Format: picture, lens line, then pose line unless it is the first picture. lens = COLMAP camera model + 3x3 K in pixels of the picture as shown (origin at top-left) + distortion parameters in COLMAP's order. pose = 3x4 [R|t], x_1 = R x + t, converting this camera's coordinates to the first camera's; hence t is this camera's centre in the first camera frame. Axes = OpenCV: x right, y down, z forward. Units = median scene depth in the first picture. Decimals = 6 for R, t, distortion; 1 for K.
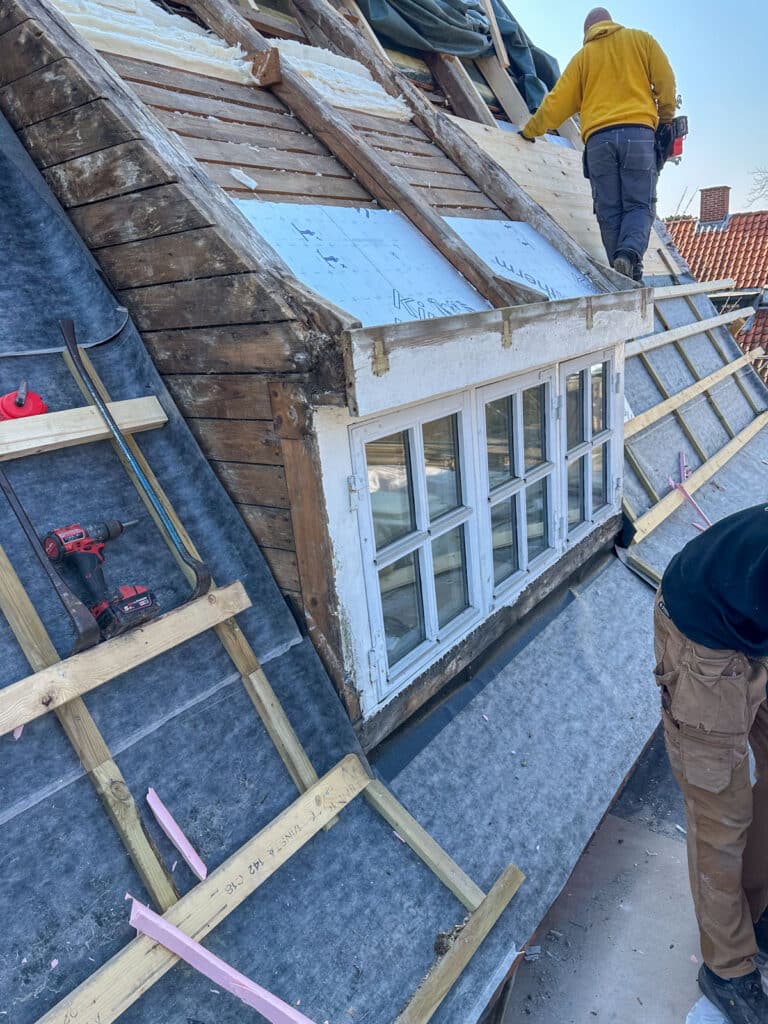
lens RADIAL K [[721.7, 0, 393.6], [0, 721.7, 502.8], [0, 0, 1]] dist [0.040220, -0.051550]
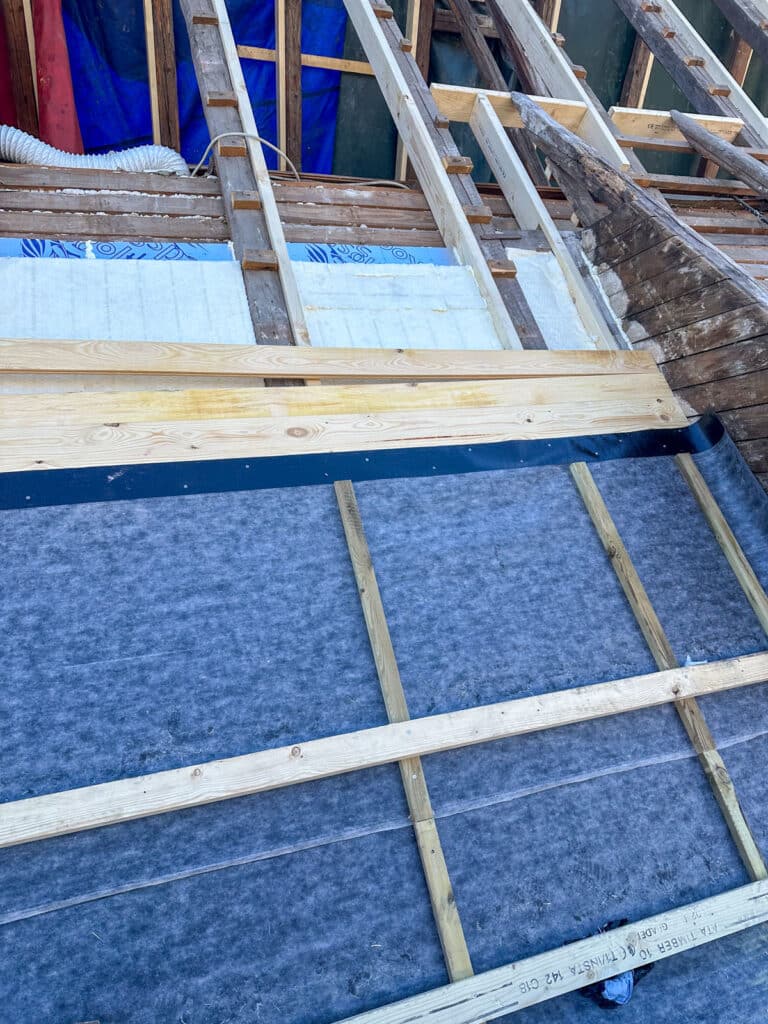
lens RADIAL K [[721.7, 0, 379.1], [0, 721.7, 506.9], [0, 0, 1]] dist [0.040220, -0.051550]
pose [[0.807662, 0.026539, -0.589049, -0.103199], [-0.134967, 0.980785, -0.140869, 0.165751], [0.573992, 0.193277, 0.795725, -0.422397]]
